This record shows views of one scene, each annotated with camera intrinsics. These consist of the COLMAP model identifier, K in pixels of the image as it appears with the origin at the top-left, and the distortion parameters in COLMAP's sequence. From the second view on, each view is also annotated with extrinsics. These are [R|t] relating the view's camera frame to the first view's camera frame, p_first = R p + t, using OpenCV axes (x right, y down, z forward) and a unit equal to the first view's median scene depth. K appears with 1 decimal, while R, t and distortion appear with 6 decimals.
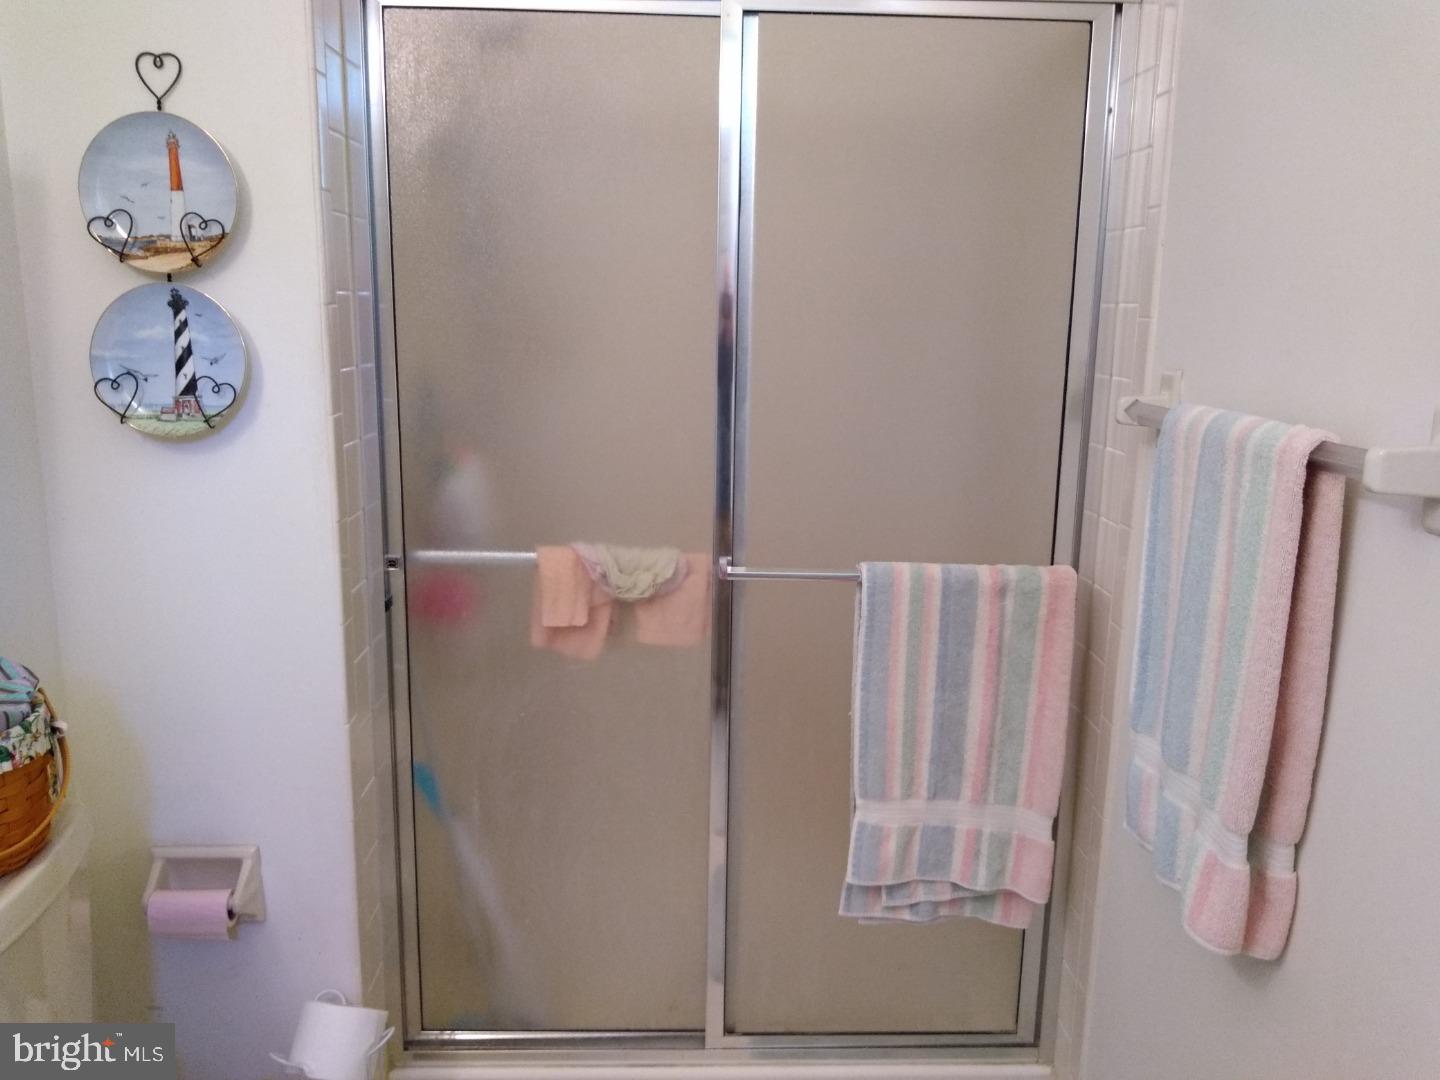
lens RADIAL K [[1164.9, 0, 719.4], [0, 1164.9, 533.5], [0, 0, 1]] dist [-0.008193, -0.010713]
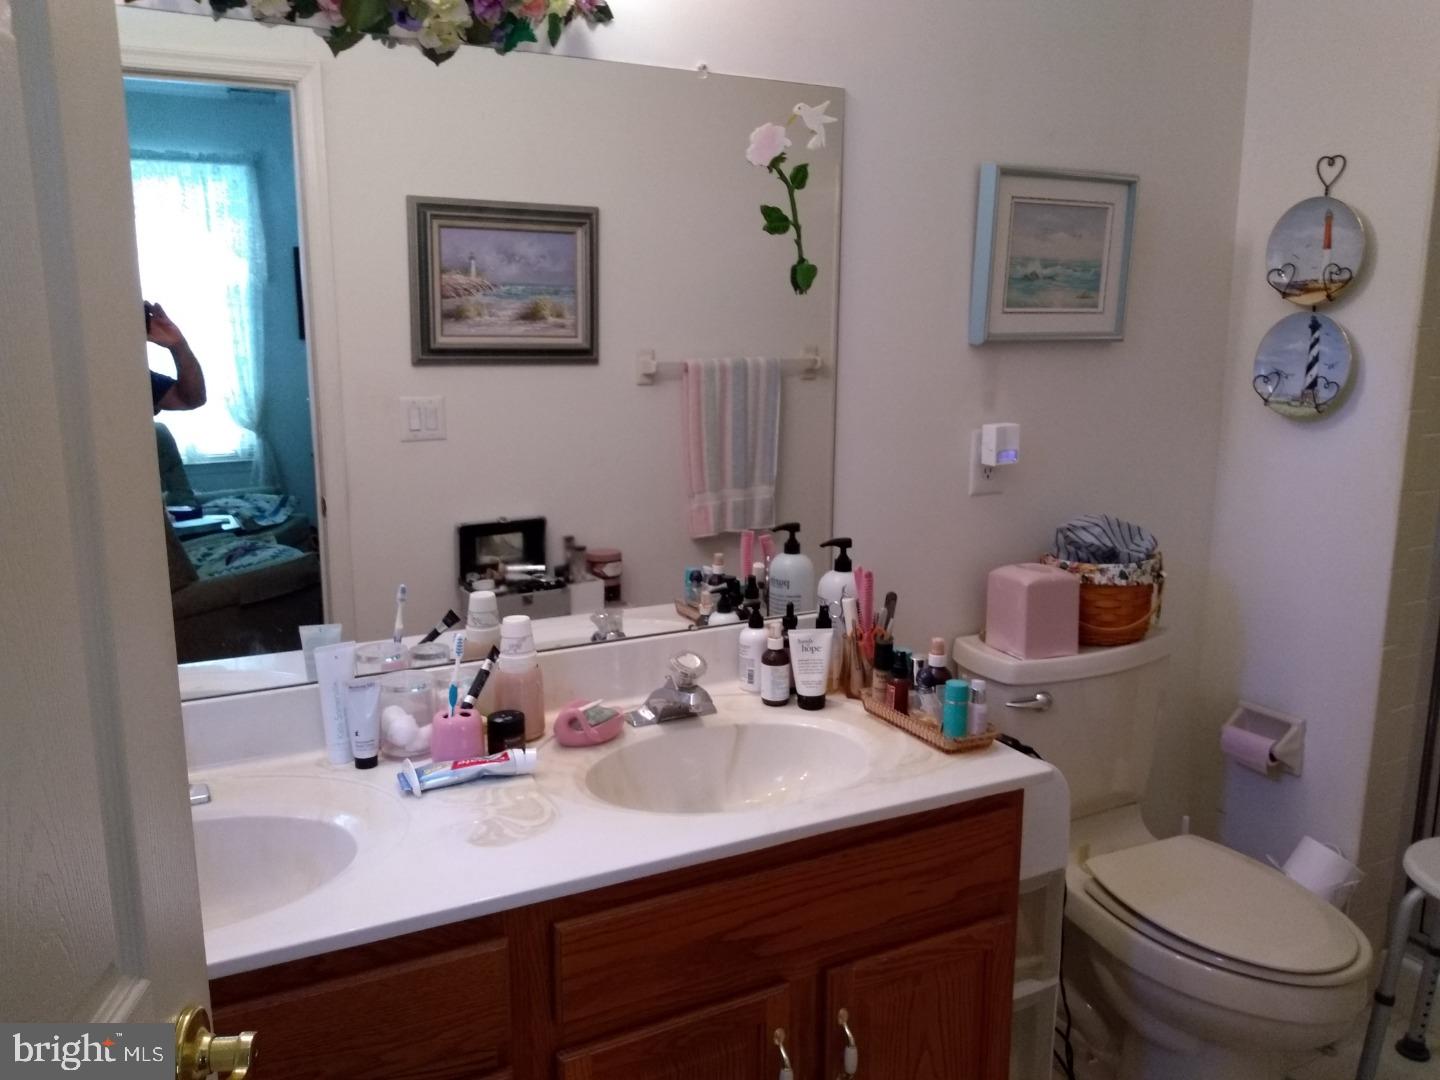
lens RADIAL K [[1164.9, 0, 721.4], [0, 1164.9, 540.0], [0, 0, 1]] dist [-0.008193, -0.010713]
pose [[0.453396, 0.159428, -0.876935, 0.515063], [-0.171562, 0.981085, 0.089661, 0.062291], [0.874642, 0.109797, 0.472172, -0.308303]]
